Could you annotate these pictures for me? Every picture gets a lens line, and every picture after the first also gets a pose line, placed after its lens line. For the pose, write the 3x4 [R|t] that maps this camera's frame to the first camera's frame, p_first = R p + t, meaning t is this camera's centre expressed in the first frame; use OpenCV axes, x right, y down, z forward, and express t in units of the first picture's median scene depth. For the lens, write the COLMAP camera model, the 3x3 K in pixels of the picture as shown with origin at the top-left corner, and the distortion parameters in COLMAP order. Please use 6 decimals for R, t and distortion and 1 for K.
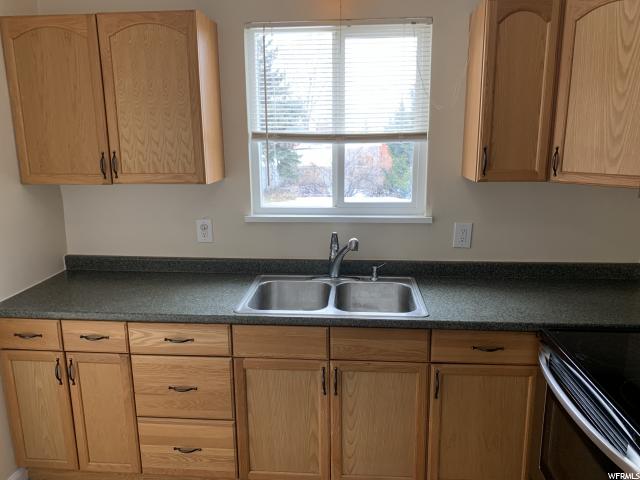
lens RADIAL K [[491.3, 0, 323.1], [0, 491.3, 236.3], [0, 0, 1]] dist [0.015263, -0.030108]
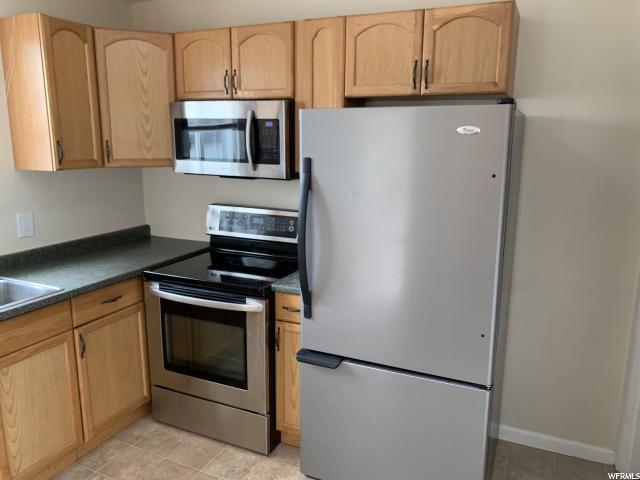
lens RADIAL K [[491.3, 0, 320.9], [0, 491.3, 233.9], [0, 0, 1]] dist [0.015263, -0.030108]
pose [[0.350444, -0.172362, 0.920587, -0.586251], [0.187869, 0.975879, 0.111198, 0.023443], [-0.917548, 0.133981, 0.374373, 0.017667]]
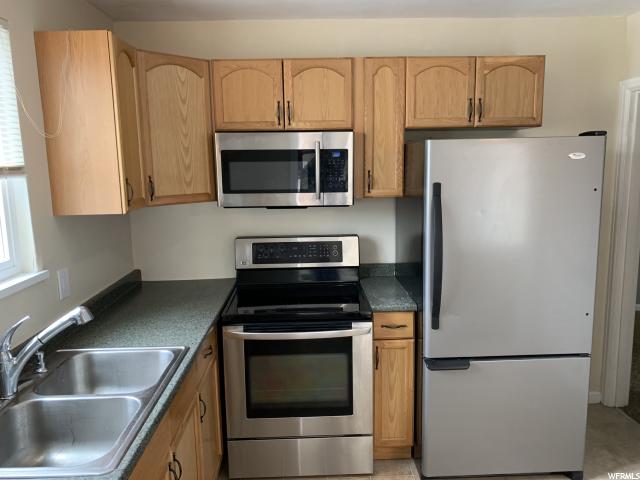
lens RADIAL K [[491.3, 0, 316.1], [0, 491.3, 238.2], [0, 0, 1]] dist [0.015263, -0.030108]
pose [[-0.090731, -0.147819, 0.984844, -0.735330], [0.230561, 0.958937, 0.165171, -0.145107], [-0.968819, 0.242053, -0.052924, 0.731575]]
